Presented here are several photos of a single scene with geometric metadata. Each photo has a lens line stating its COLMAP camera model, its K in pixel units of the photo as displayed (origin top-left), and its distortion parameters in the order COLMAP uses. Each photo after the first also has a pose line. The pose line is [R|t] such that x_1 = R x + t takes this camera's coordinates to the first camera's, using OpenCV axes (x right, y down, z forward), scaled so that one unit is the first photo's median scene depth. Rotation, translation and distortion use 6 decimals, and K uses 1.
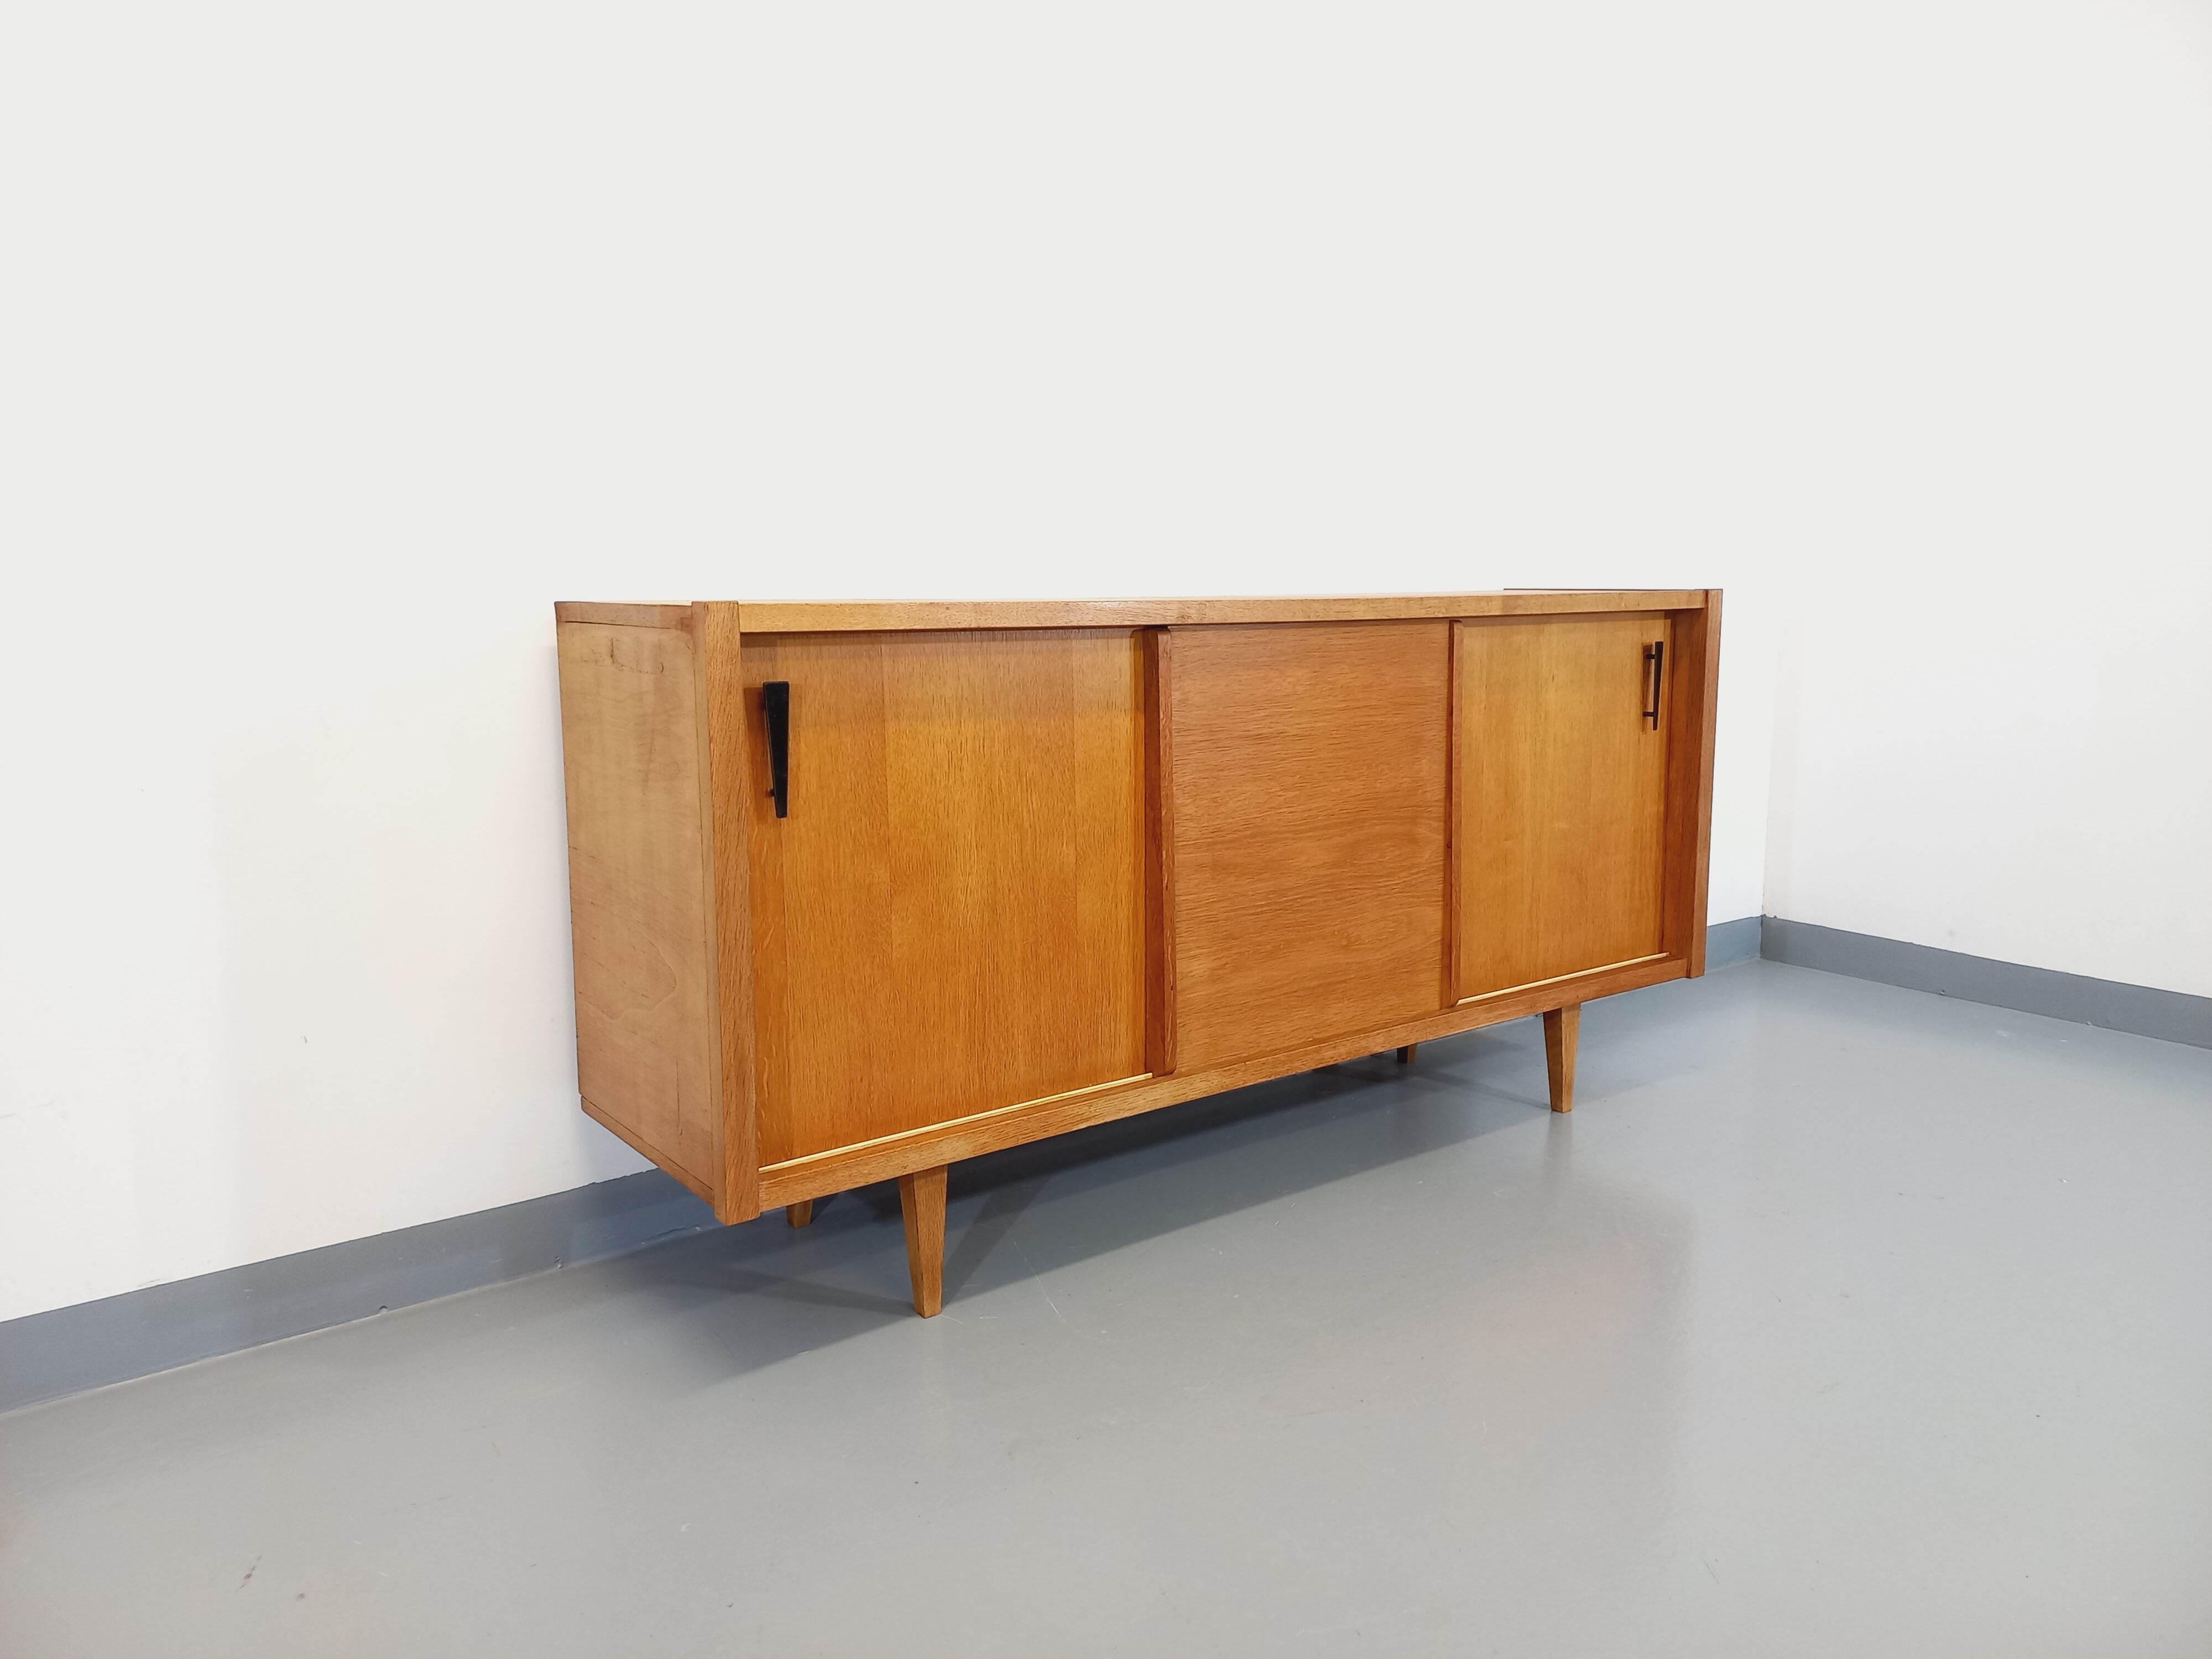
lens RADIAL K [[1608.6, 0, 1093.6], [0, 1608.6, 820.5], [0, 0, 1]] dist [0.080981, -0.064256]
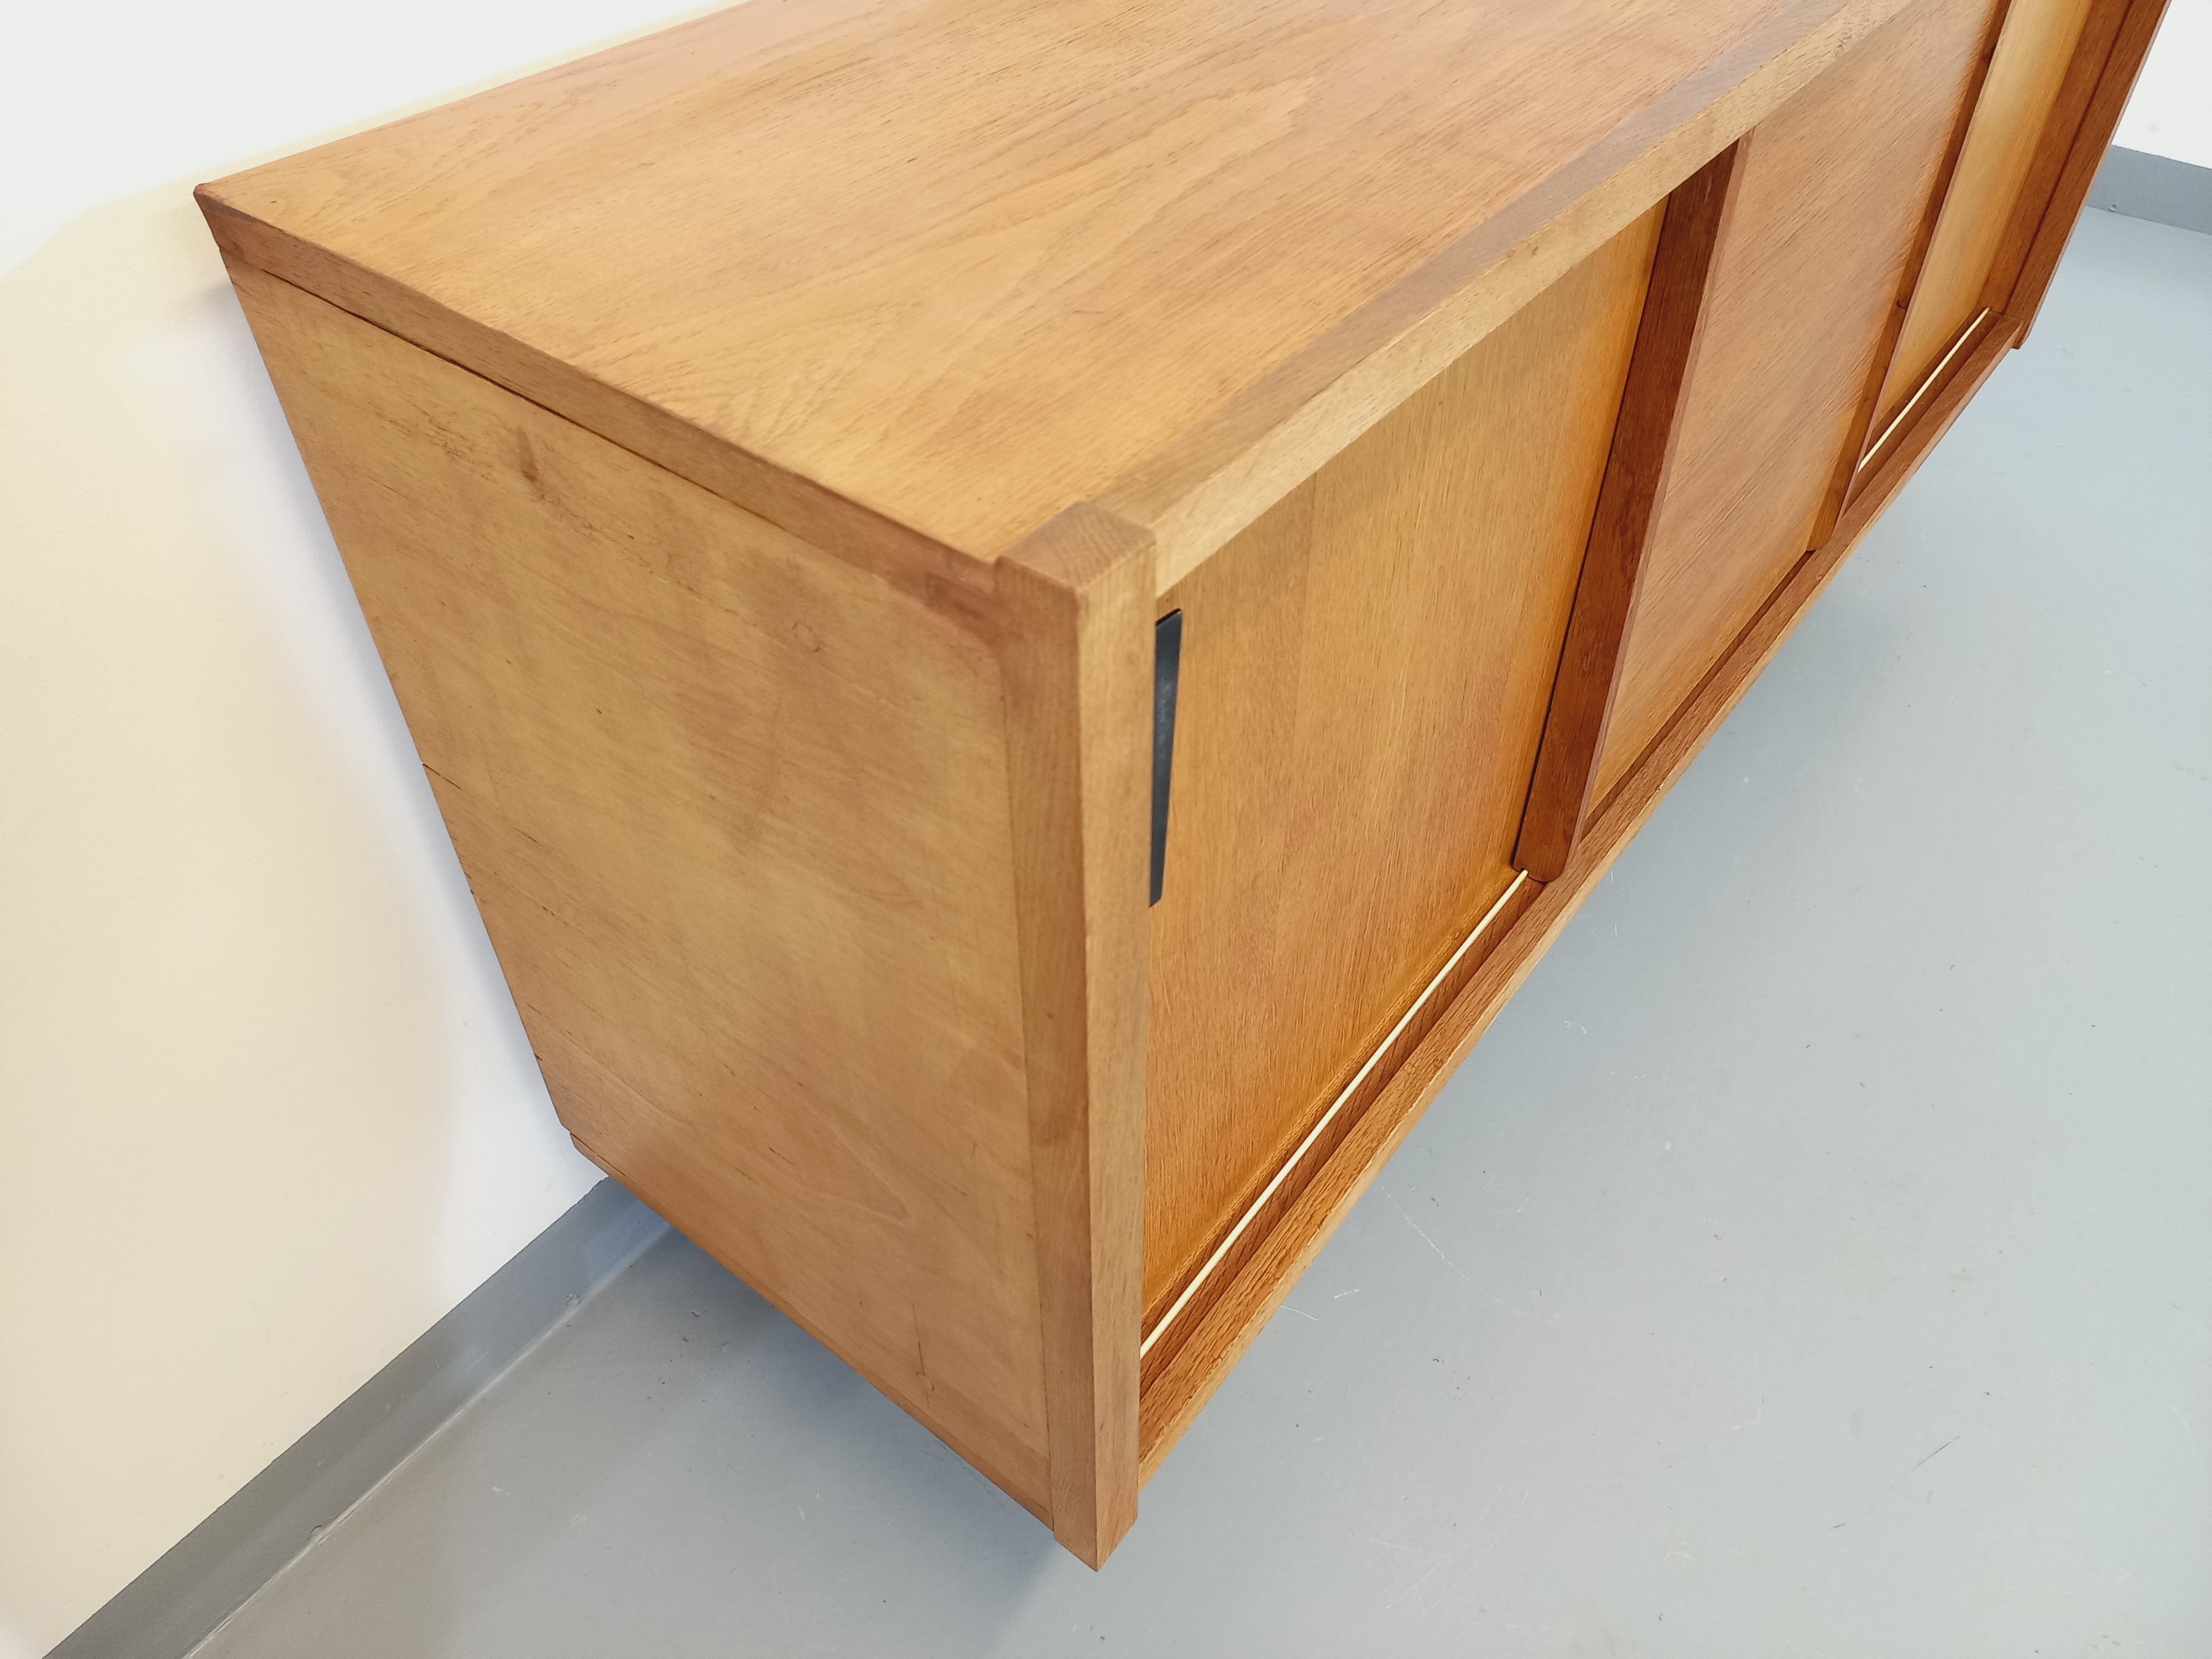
lens RADIAL K [[1608.6, 0, 1124.6], [0, 1608.6, 806.1], [0, 0, 1]] dist [0.080981, -0.064256]
pose [[0.961876, -0.179998, 0.205903, -0.227212], [0.030241, 0.818266, 0.574044, -0.201642], [-0.271810, -0.545932, 0.792513, 0.582851]]
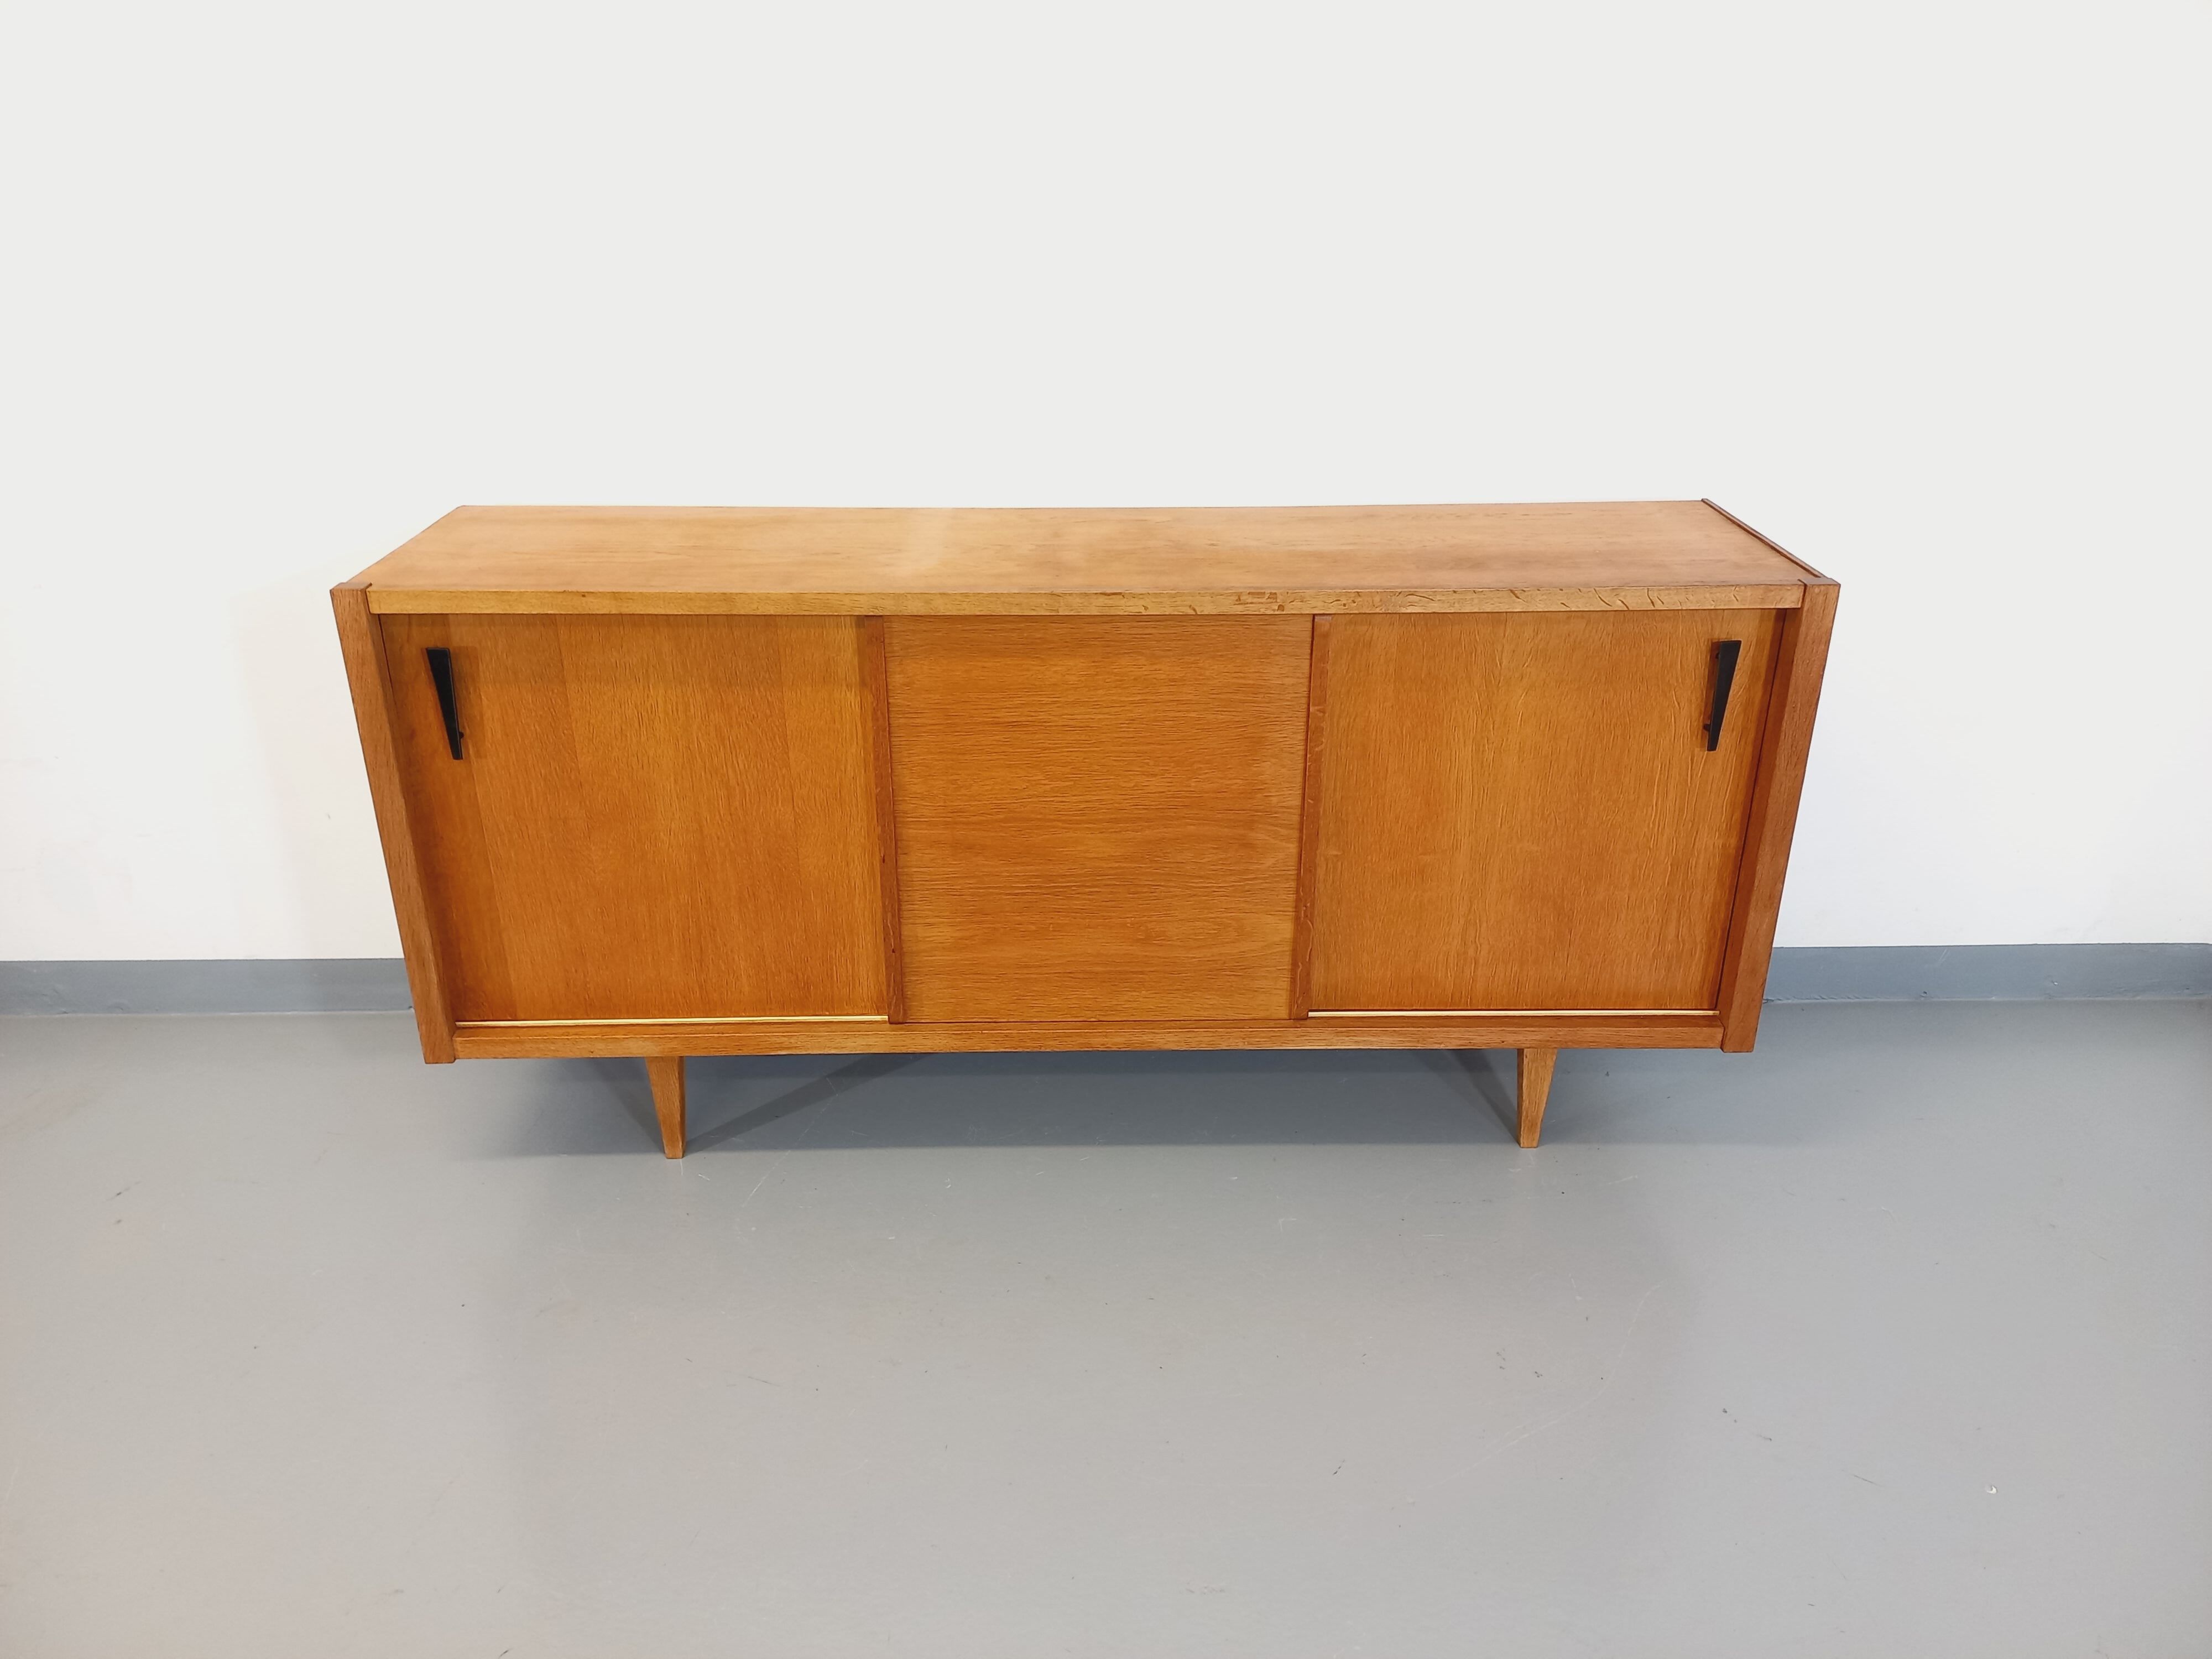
lens RADIAL K [[1608.6, 0, 1101.3], [0, 1608.6, 826.7], [0, 0, 1]] dist [0.080981, -0.064256]
pose [[0.809660, 0.249312, -0.531313, 0.674411], [-0.090134, 0.947371, 0.307188, -0.295600], [0.579936, -0.200828, 0.789520, 0.274909]]
